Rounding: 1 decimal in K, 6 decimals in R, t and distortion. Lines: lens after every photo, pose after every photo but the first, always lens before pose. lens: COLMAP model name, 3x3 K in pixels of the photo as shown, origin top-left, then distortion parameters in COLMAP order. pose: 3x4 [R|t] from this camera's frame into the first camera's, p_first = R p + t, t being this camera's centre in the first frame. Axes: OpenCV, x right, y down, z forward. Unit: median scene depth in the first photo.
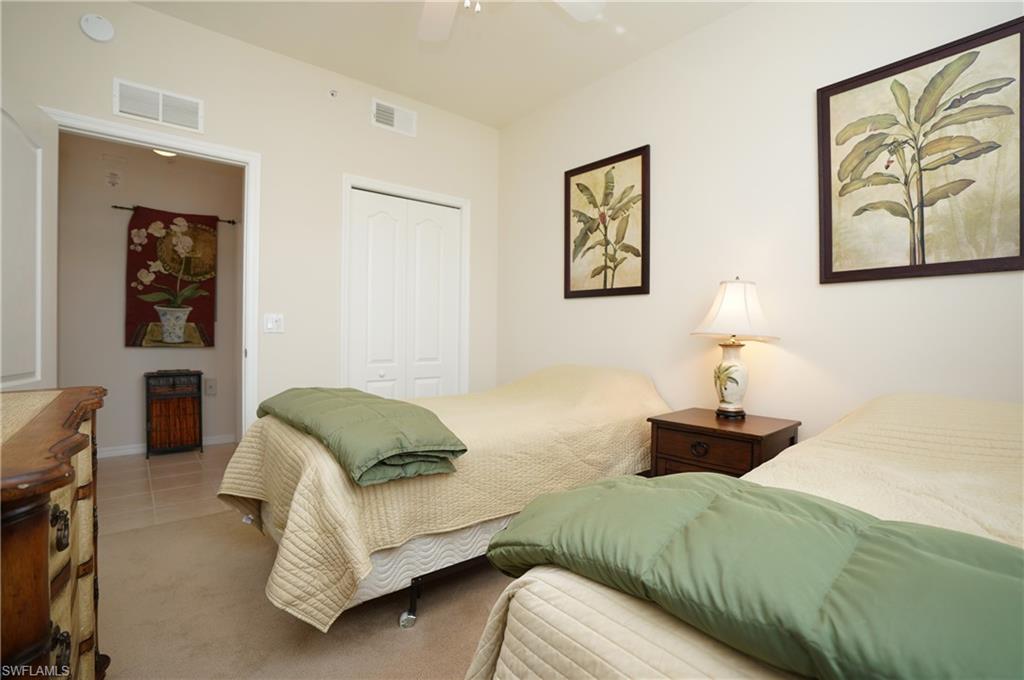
lens RADIAL K [[467.7, 0, 503.1], [0, 467.7, 340.5], [0, 0, 1]] dist [-0.072637, 0.021373]
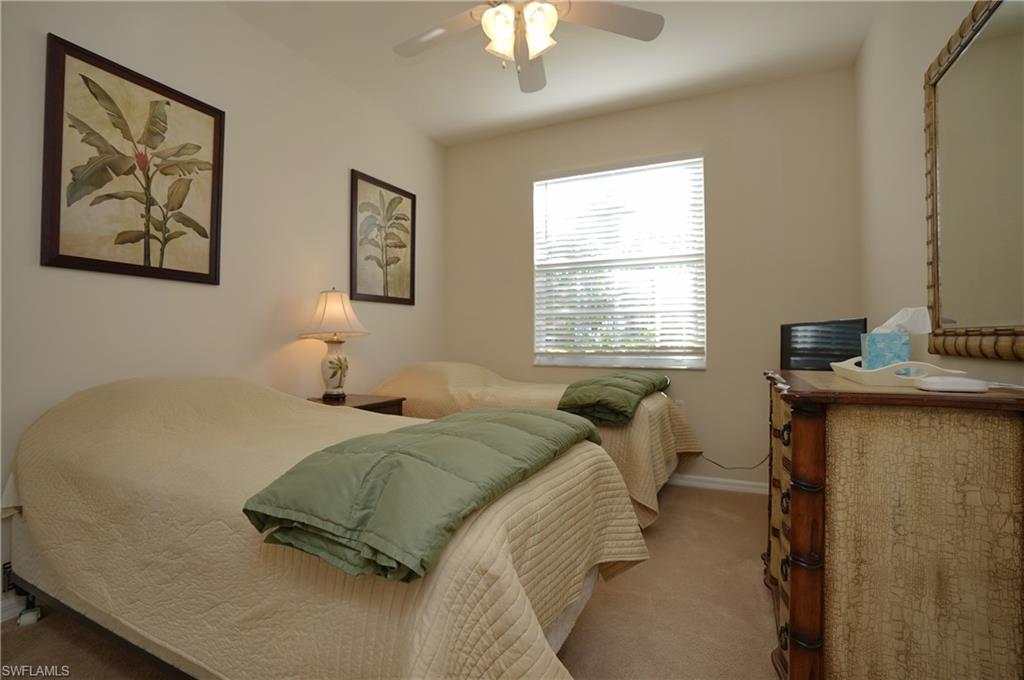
lens RADIAL K [[467.7, 0, 503.1], [0, 467.7, 340.5], [0, 0, 1]] dist [-0.072637, 0.021373]
pose [[-0.407292, -0.028665, 0.912848, -0.641106], [-0.011655, 0.999589, 0.026188, -0.024390], [-0.913224, 0.000028, -0.407458, 0.816534]]
